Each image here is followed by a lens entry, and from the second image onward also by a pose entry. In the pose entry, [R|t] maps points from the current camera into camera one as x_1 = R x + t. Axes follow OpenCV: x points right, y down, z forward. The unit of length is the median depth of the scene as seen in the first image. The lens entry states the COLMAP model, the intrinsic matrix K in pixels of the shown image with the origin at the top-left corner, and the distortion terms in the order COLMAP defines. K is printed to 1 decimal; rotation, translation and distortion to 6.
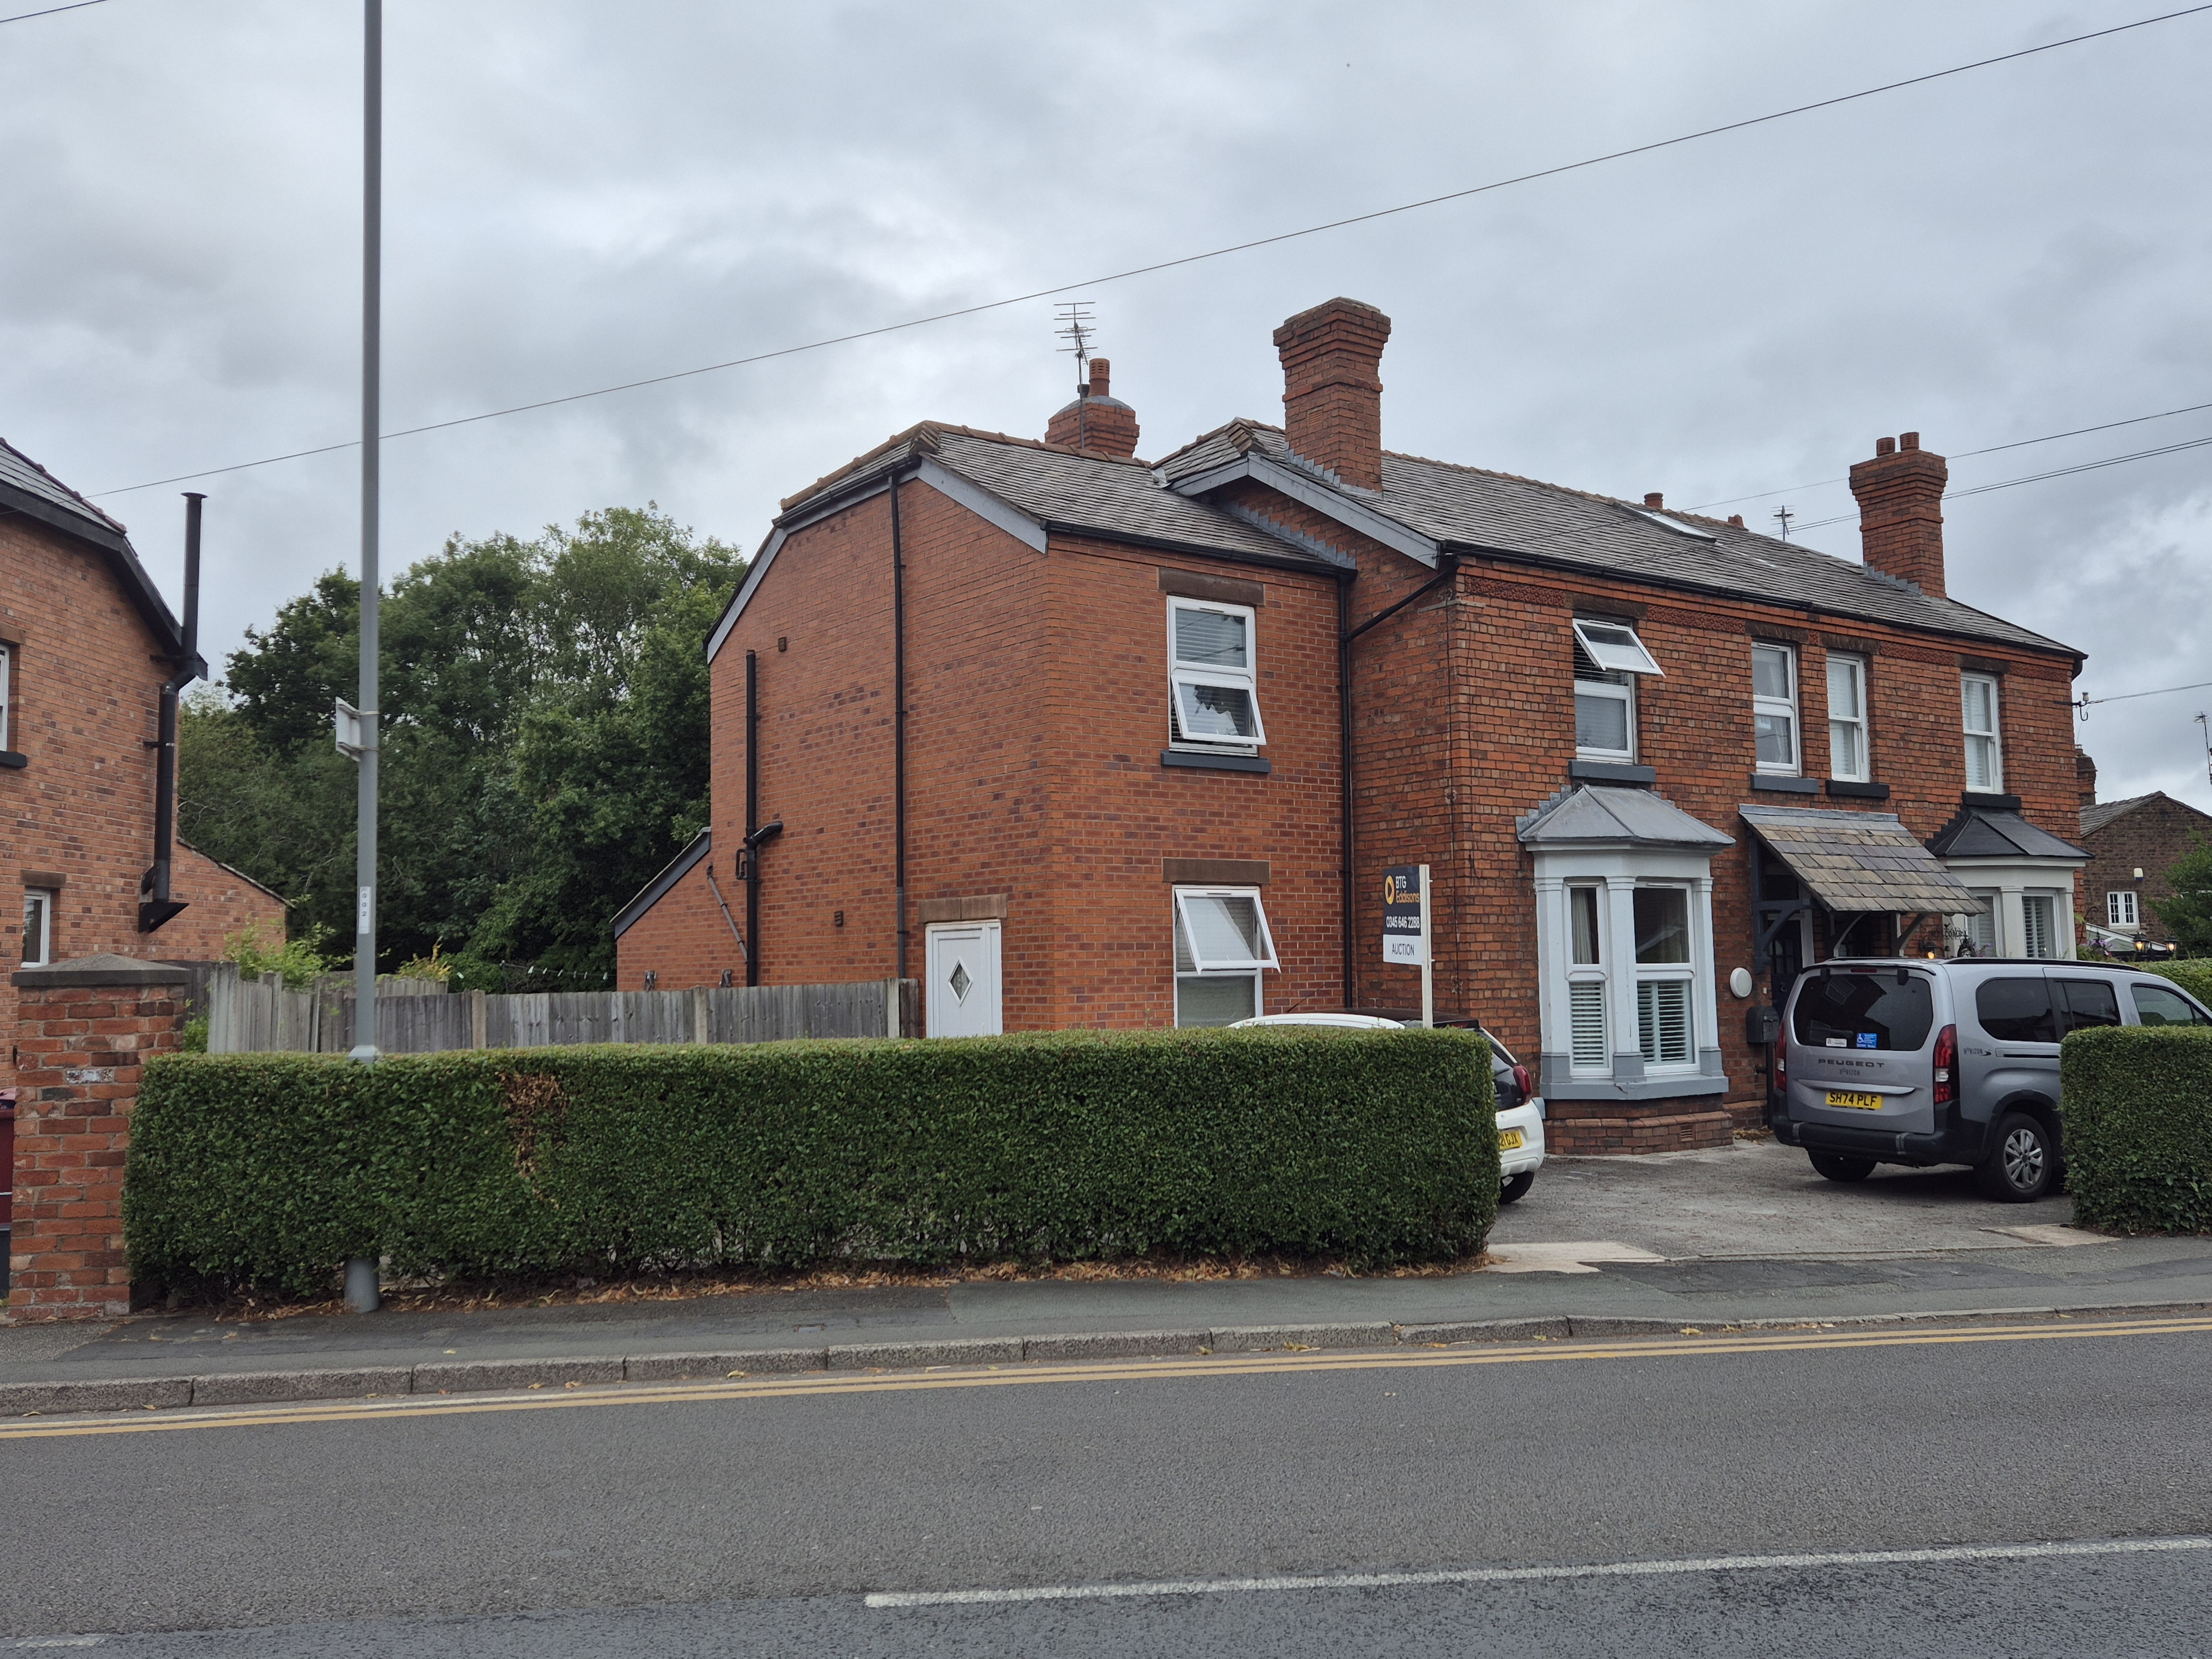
lens RADIAL K [[1849.9, 0, 1129.9], [0, 1849.9, 818.3], [0, 0, 1]] dist [0.092482, -0.072945]
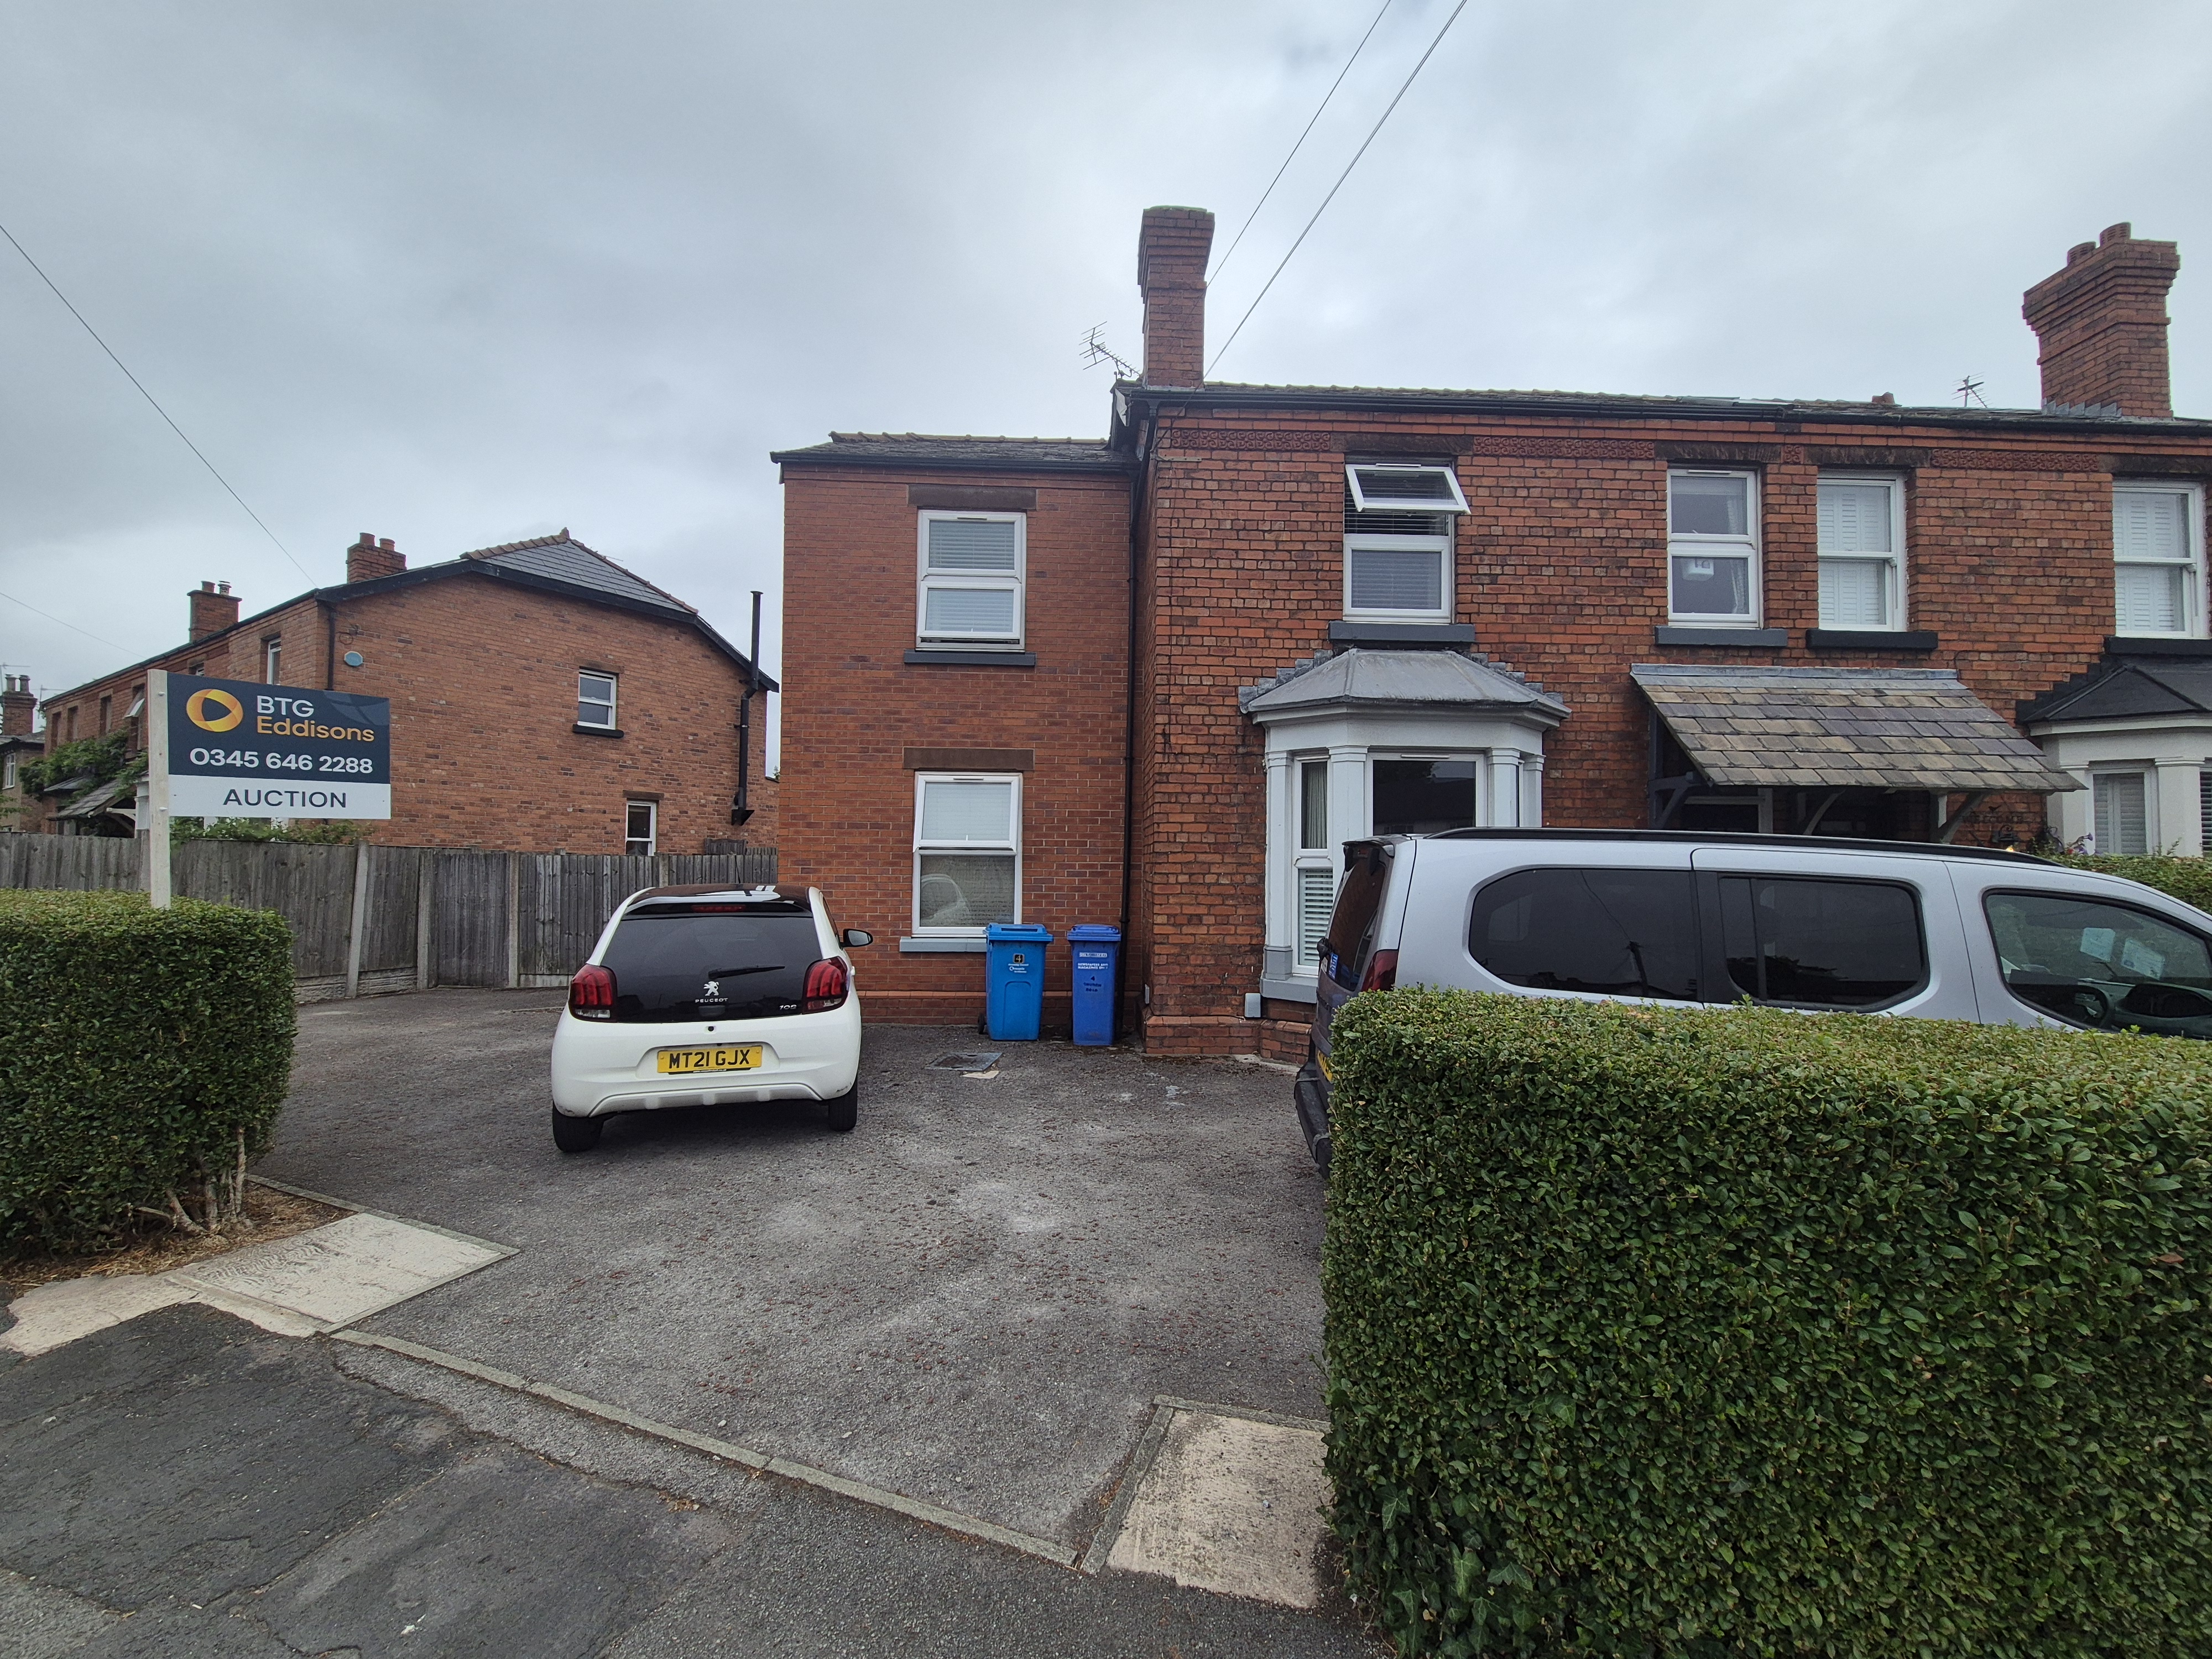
lens RADIAL K [[906.5, 0, 1111.4], [0, 906.5, 837.0], [0, 0, 1]] dist [0.000553, -0.000103]
pose [[0.819871, 0.006701, -0.572509, 0.405954], [0.023557, 0.998690, 0.045424, 0.050381], [0.572064, -0.050728, 0.818639, 0.585793]]
